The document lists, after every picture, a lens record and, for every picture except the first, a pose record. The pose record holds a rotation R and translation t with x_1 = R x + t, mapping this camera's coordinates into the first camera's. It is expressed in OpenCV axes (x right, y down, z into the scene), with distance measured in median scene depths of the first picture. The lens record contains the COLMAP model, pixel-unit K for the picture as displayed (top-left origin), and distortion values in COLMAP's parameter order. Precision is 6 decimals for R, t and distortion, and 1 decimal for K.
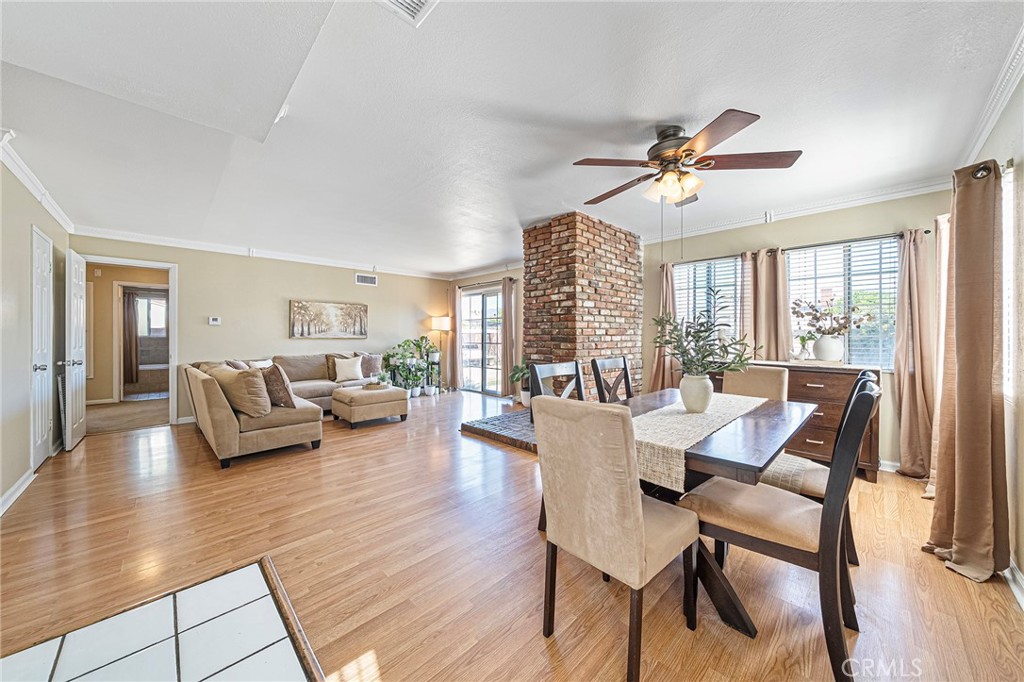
lens RADIAL K [[355.6, 0, 511.3], [0, 355.6, 337.0], [0, 0, 1]] dist [-0.000860, 0.000162]
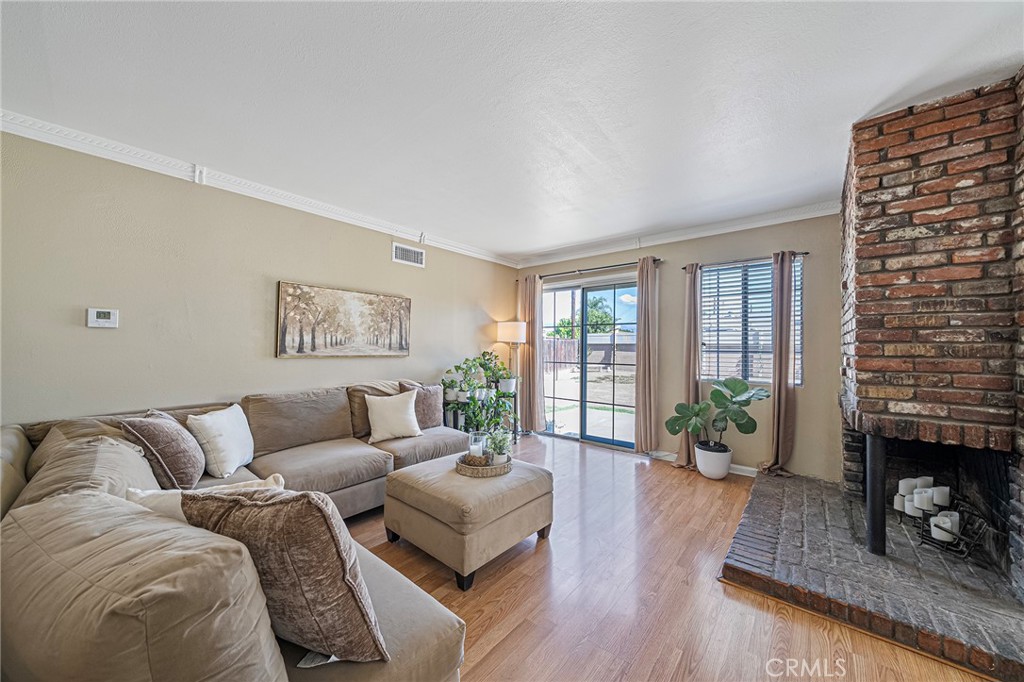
lens RADIAL K [[355.6, 0, 511.1], [0, 355.6, 341.7], [0, 0, 1]] dist [-0.000860, 0.000162]
pose [[0.994903, 0.007889, 0.100531, -0.342144], [-0.005870, 0.999775, -0.020363, -0.009771], [-0.100669, 0.019669, 0.994726, 0.464041]]
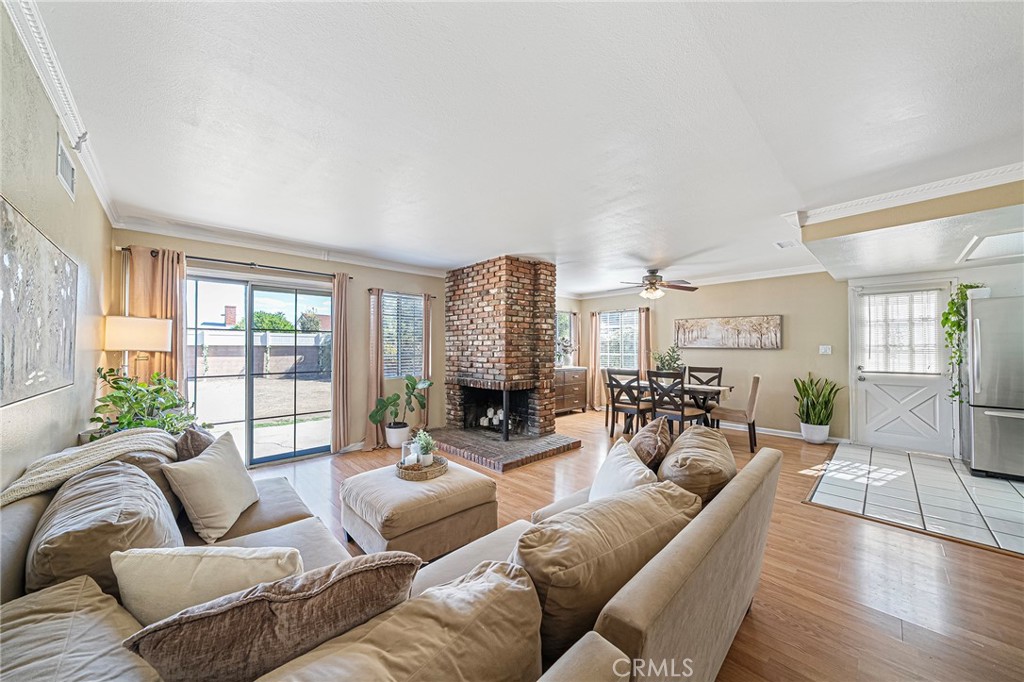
lens RADIAL K [[355.6, 0, 508.6], [0, 355.6, 343.6], [0, 0, 1]] dist [-0.000860, 0.000162]
pose [[0.025407, 0.011621, 0.999610, -0.763116], [0.007906, 0.999899, -0.011825, -0.025972], [-0.999646, 0.008203, 0.025312, 0.747236]]
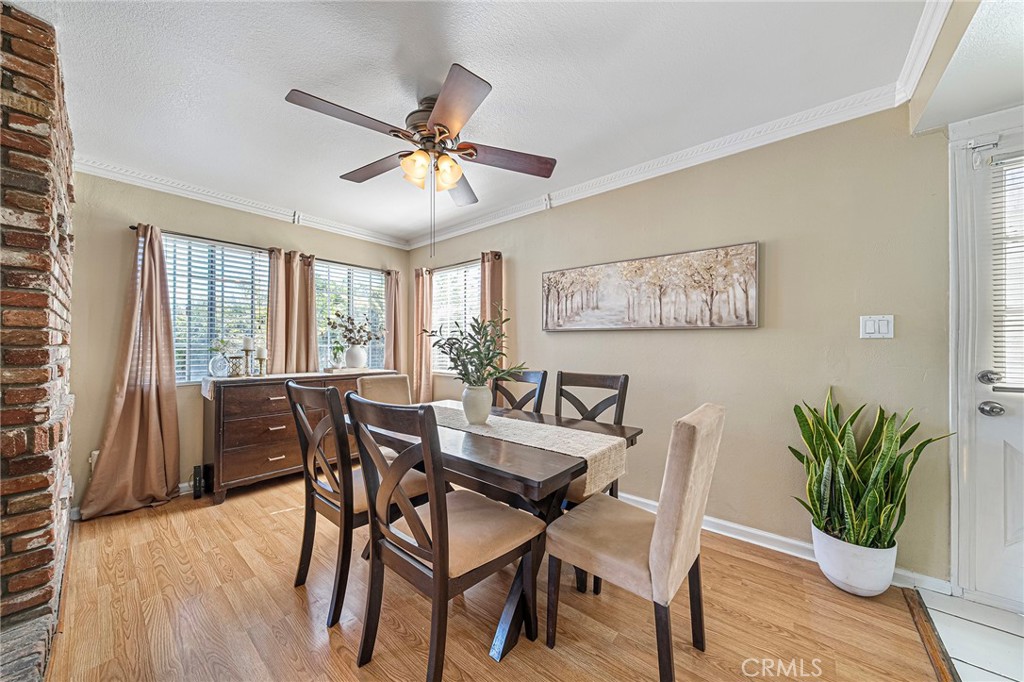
lens RADIAL K [[355.6, 0, 509.7], [0, 355.6, 342.7], [0, 0, 1]] dist [-0.000860, 0.000162]
pose [[-0.091367, 0.008387, 0.995782, -0.162265], [0.007890, 0.999939, -0.007698, -0.000741], [-0.995786, 0.007154, -0.091427, 0.351487]]
